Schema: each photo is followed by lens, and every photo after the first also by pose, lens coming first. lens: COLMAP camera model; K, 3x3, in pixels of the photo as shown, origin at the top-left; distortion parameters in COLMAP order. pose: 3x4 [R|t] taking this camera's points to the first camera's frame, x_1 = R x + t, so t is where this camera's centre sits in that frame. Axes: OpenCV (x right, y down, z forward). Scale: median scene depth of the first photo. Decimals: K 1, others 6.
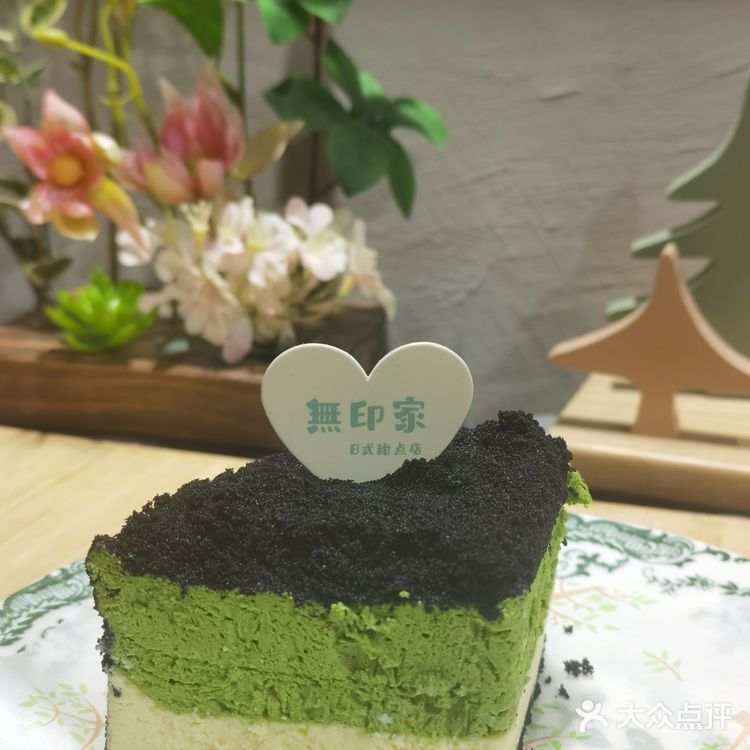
lens RADIAL K [[1454.4, 0, 382.1], [0, 1454.4, 369.9], [0, 0, 1]] dist [-0.028650, 0.000000]
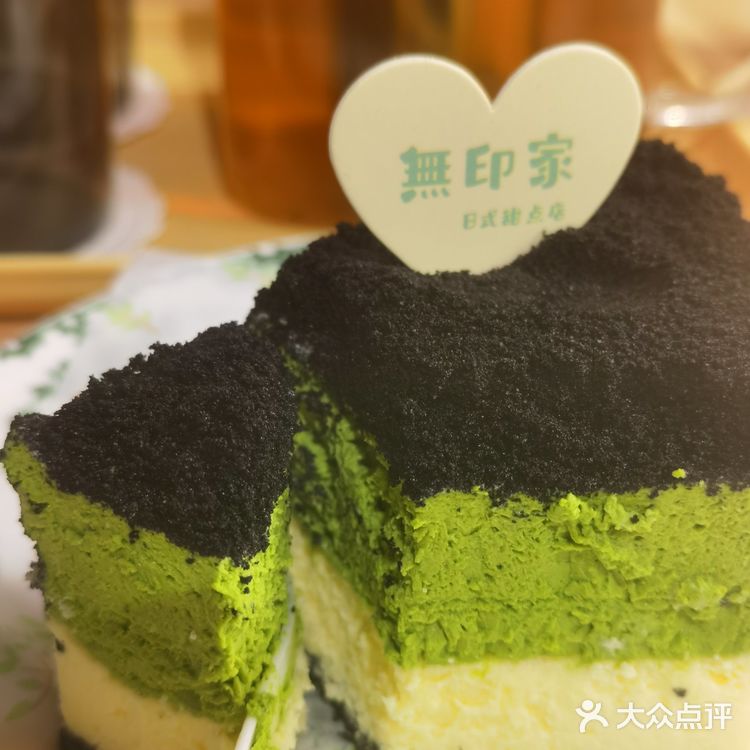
lens RADIAL K [[1454.4, 0, 372.6], [0, 1454.4, 379.5], [0, 0, 1]] dist [-0.028650, 0.000000]
pose [[0.961150, -0.113205, 0.251744, -0.229627], [0.045456, 0.964493, 0.260167, -0.046400], [-0.272258, -0.238617, 0.932168, 0.400437]]
